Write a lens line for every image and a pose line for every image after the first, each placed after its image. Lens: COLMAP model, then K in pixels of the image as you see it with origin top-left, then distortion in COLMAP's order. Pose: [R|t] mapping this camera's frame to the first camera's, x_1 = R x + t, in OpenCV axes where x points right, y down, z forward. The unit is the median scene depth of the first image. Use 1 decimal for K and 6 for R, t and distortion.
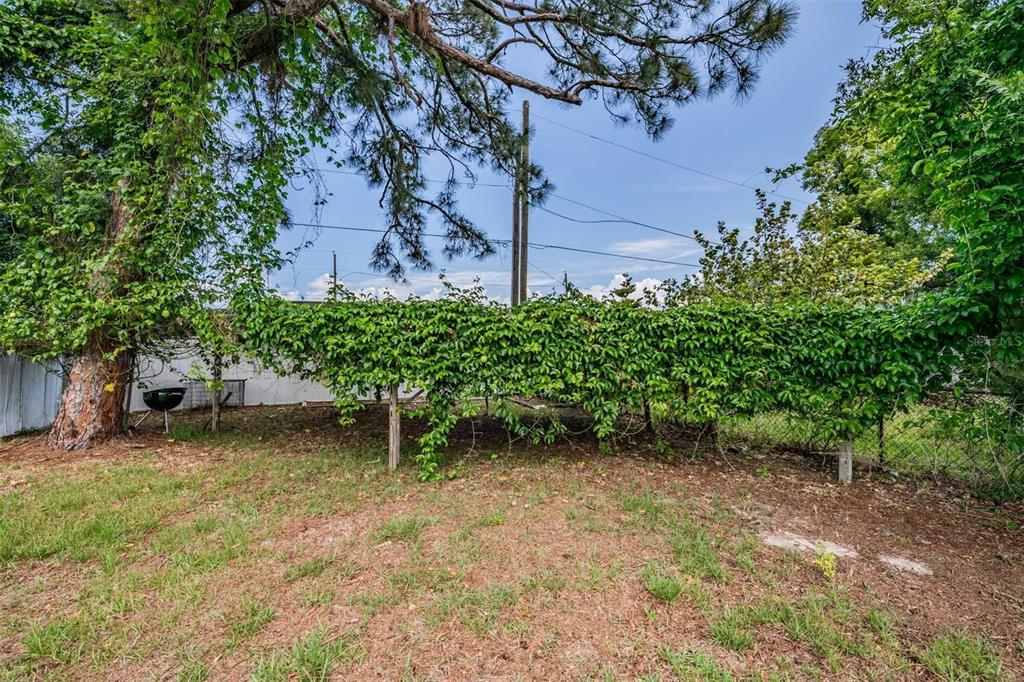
lens RADIAL K [[404.8, 0, 509.7], [0, 404.8, 341.5], [0, 0, 1]] dist [-0.014244, -0.000885]
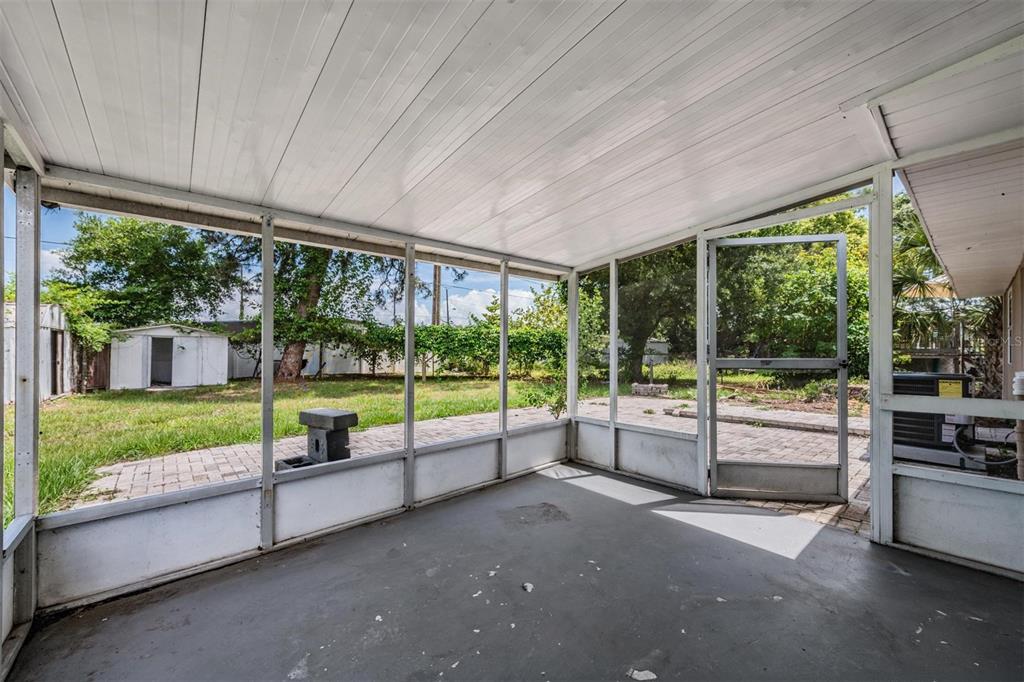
lens RADIAL K [[404.8, 0, 511.7], [0, 404.8, 346.1], [0, 0, 1]] dist [-0.014244, -0.000885]
pose [[0.945743, 0.008858, 0.324796, -0.344193], [-0.008176, 0.999961, -0.003465, 0.029700], [-0.324814, 0.000621, 0.945778, -1.080090]]
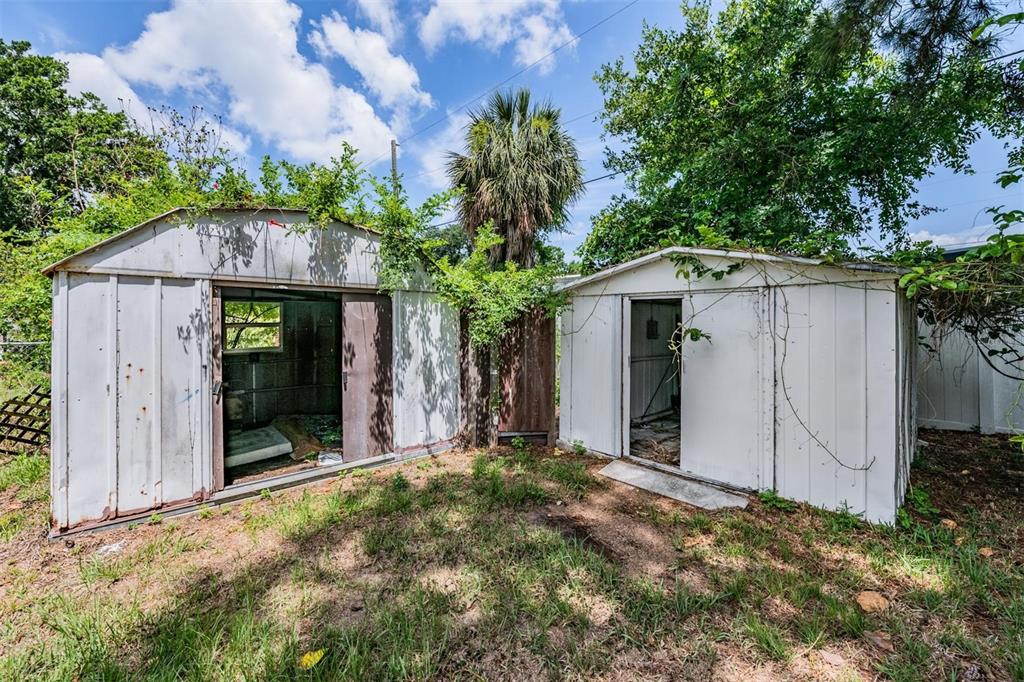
lens RADIAL K [[404.8, 0, 527.1], [0, 404.8, 318.6], [0, 0, 1]] dist [-0.014244, -0.000885]
pose [[0.396935, -0.012482, -0.917762, -0.686893], [0.011715, 0.999895, -0.008532, 0.027993], [0.917772, -0.007365, 0.397040, 0.254160]]
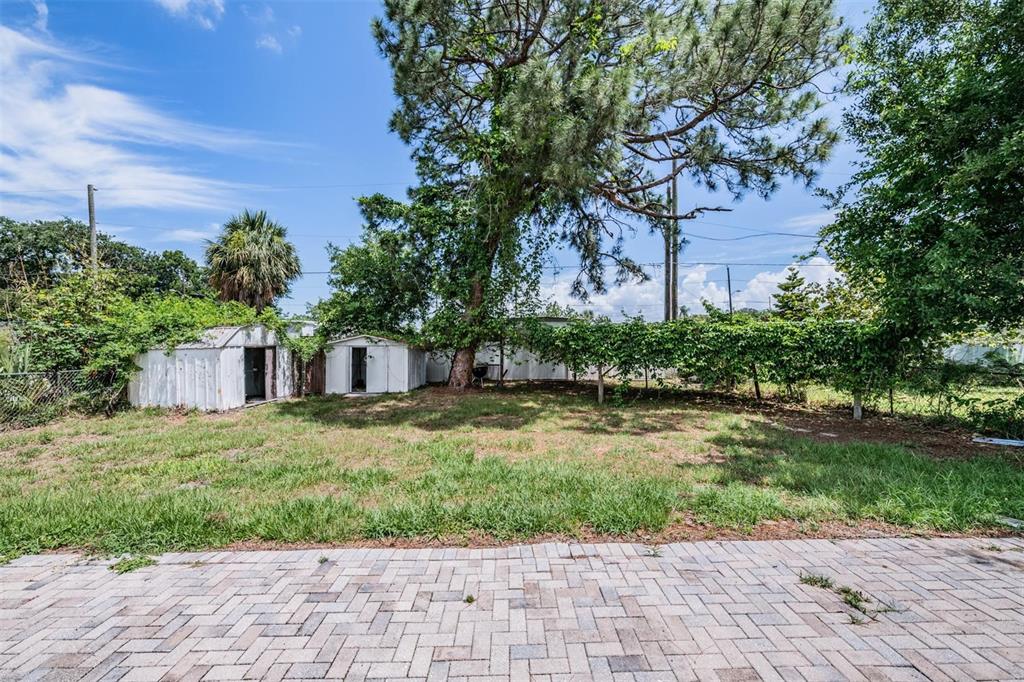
lens RADIAL K [[404.8, 0, 505.4], [0, 404.8, 336.8], [0, 0, 1]] dist [-0.014244, -0.000885]
pose [[0.924502, -0.015418, -0.380866, 0.034404], [0.015546, 0.999875, -0.002739, -0.019407], [0.380861, -0.003389, 0.924626, -0.609580]]
